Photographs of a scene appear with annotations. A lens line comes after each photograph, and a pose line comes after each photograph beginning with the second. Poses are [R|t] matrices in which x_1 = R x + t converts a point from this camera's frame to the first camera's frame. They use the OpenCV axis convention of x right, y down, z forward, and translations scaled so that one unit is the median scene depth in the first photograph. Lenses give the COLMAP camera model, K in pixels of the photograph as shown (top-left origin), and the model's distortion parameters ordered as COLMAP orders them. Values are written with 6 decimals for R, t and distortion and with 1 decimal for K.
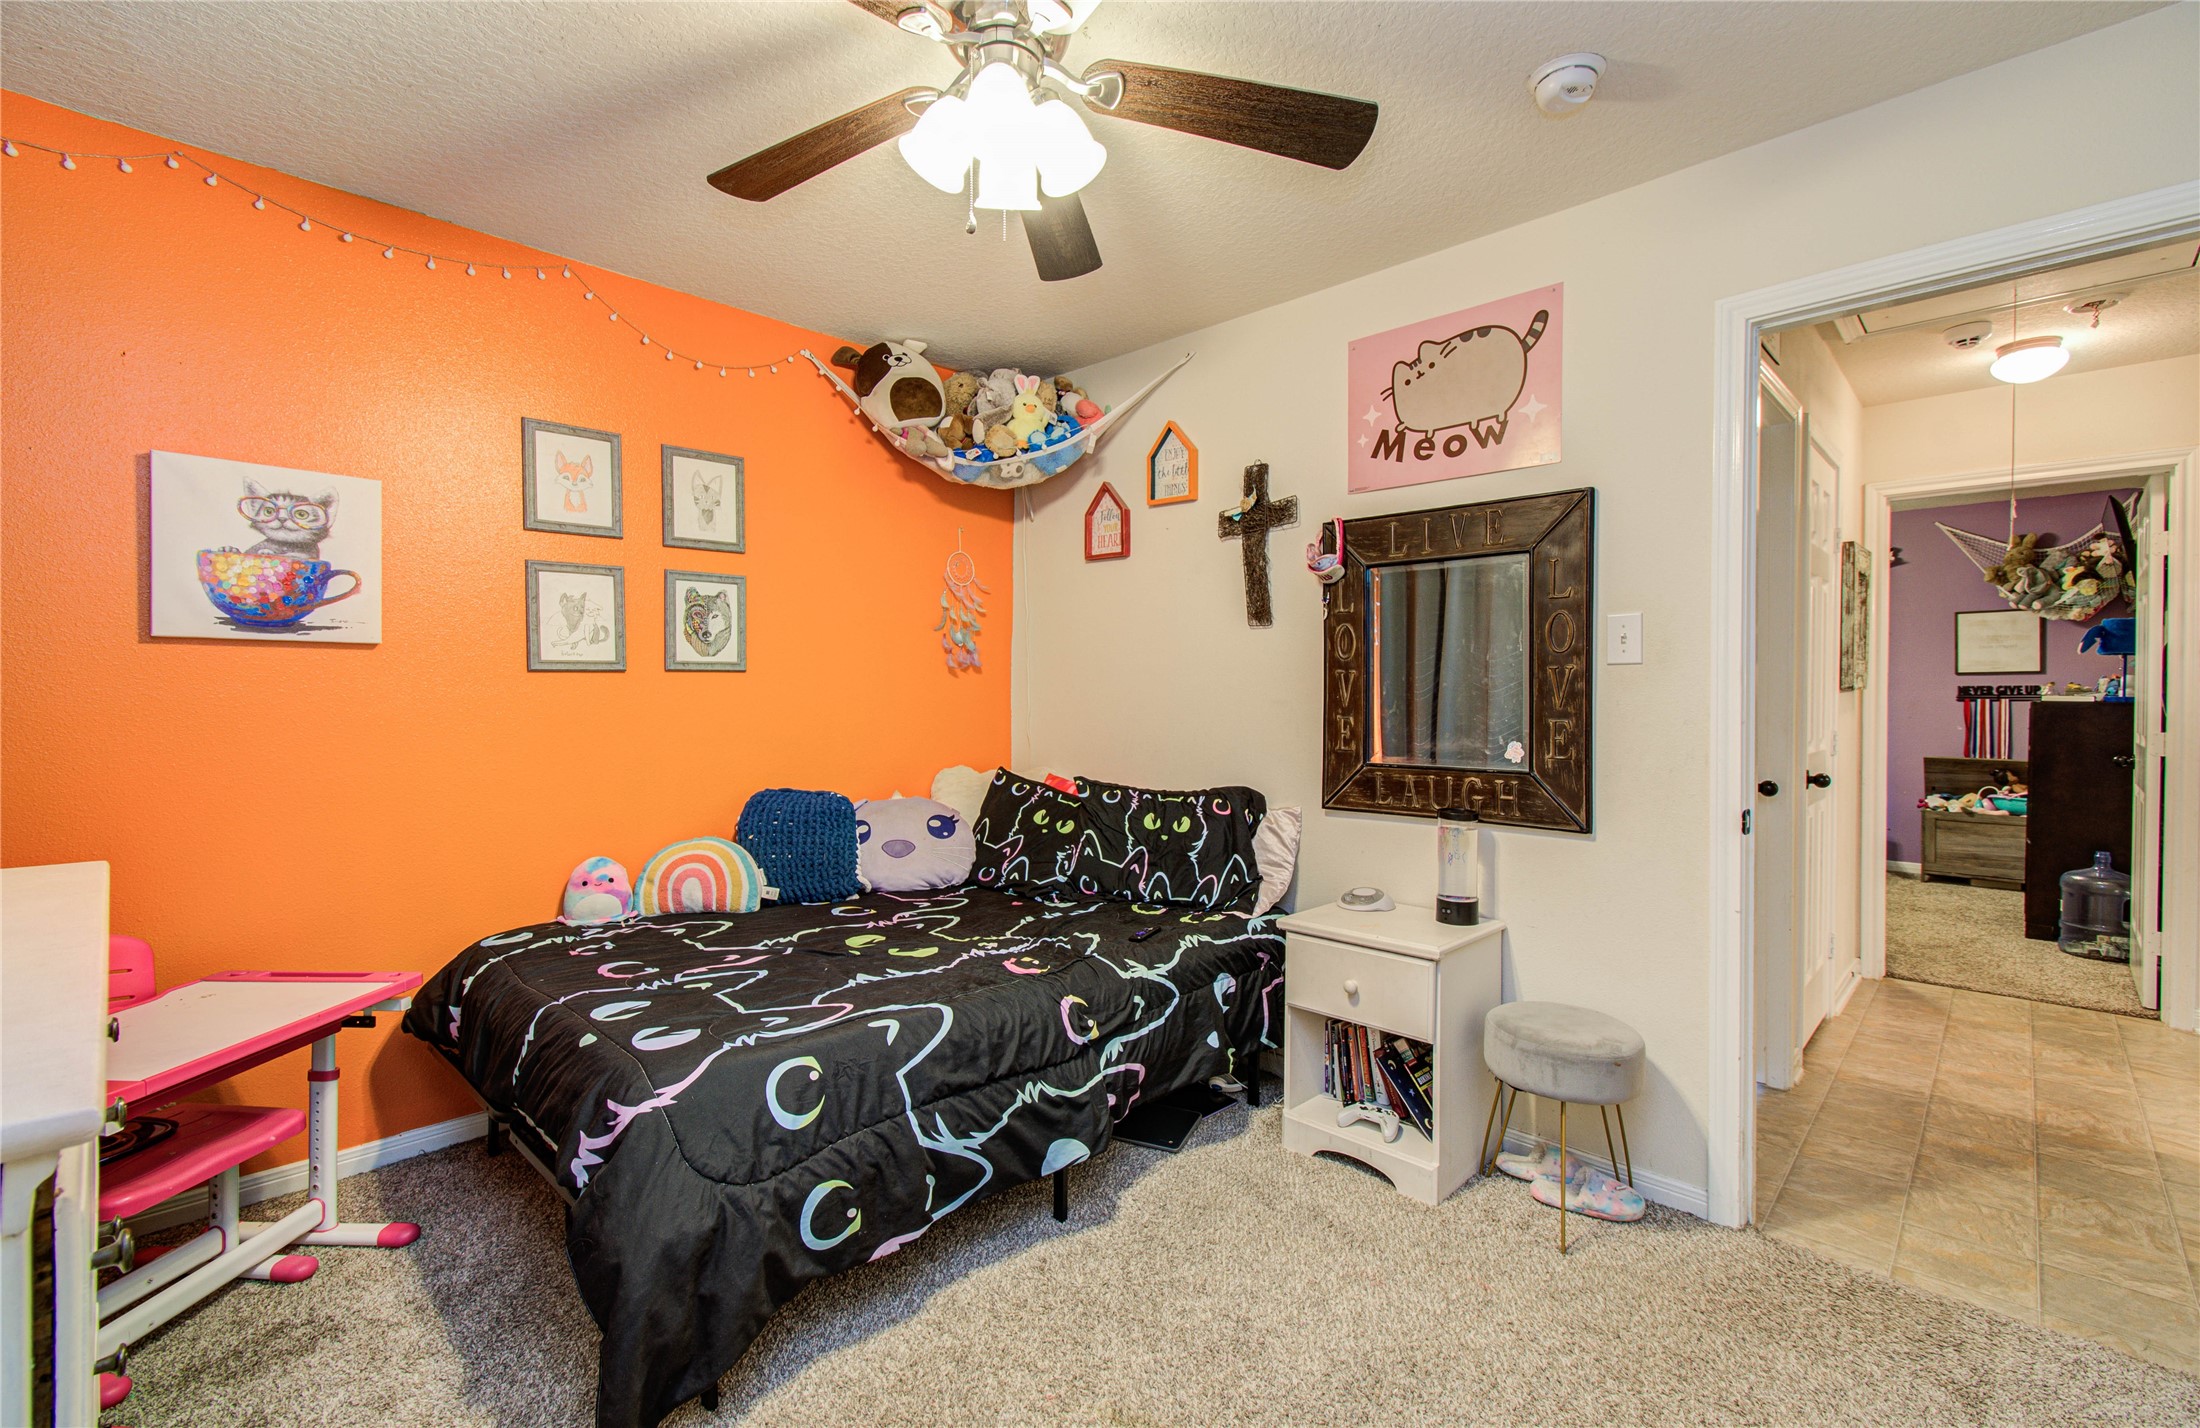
lens RADIAL K [[957.3, 0, 1094.9], [0, 957.3, 705.1], [0, 0, 1]] dist [-0.001430, 0.003026]
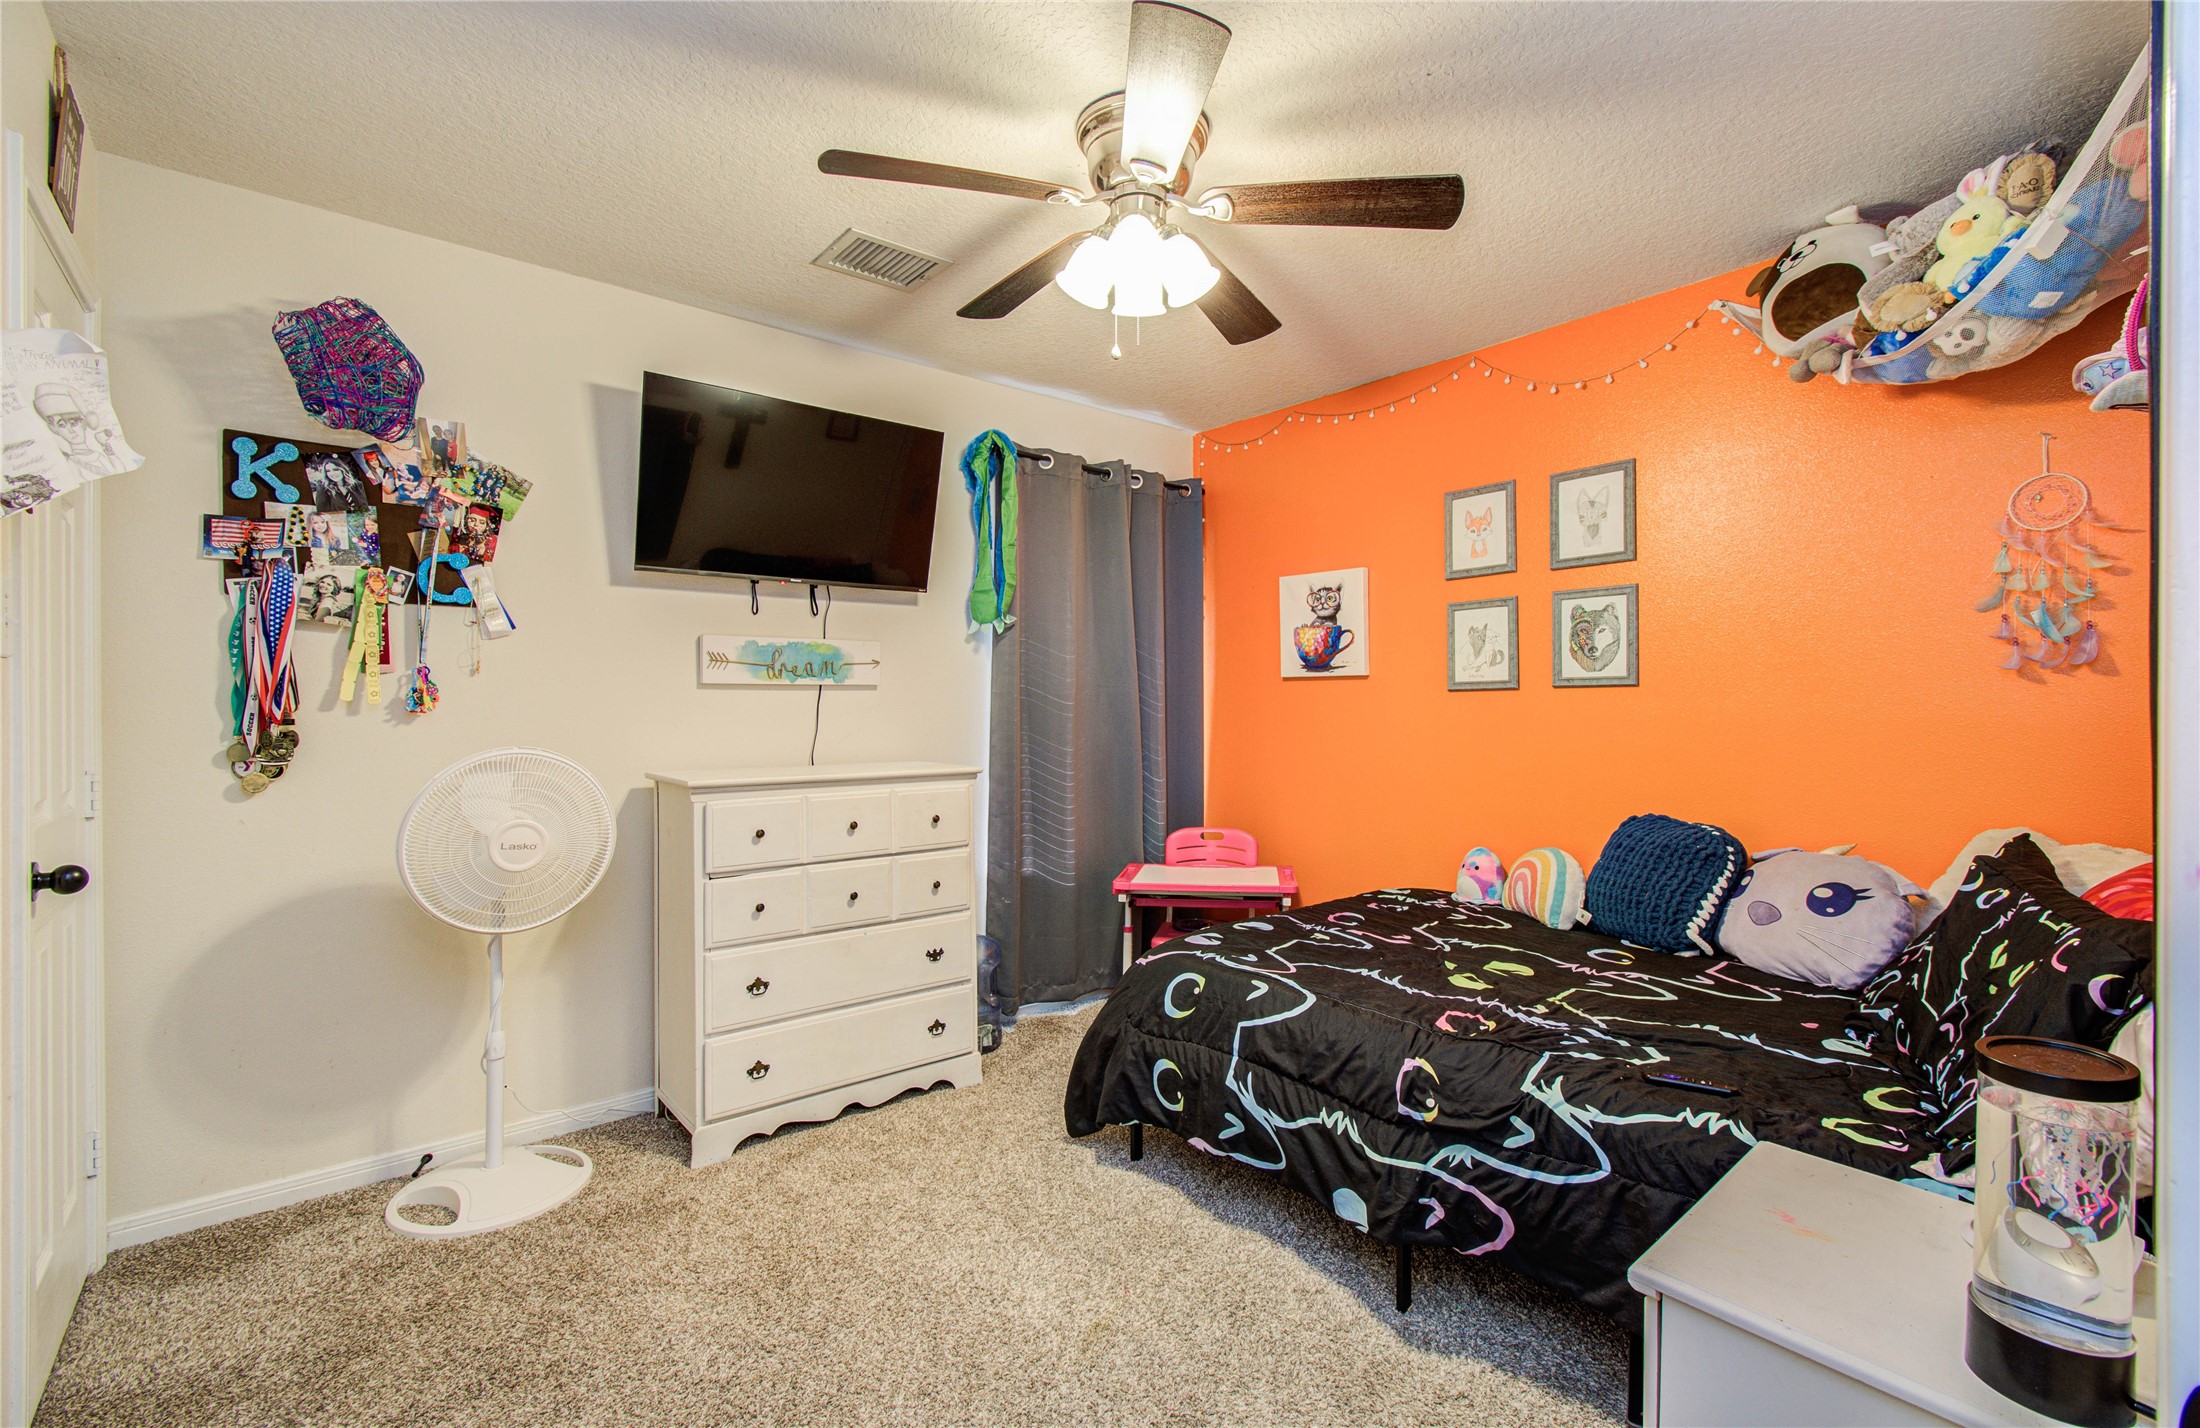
lens RADIAL K [[957.3, 0, 1117.3], [0, 957.3, 704.1], [0, 0, 1]] dist [-0.001430, 0.003026]
pose [[-0.079395, -0.004857, -0.996831, 0.800547], [-0.014180, 0.999892, -0.003743, -0.007441], [0.996742, 0.013838, -0.079455, 0.744648]]
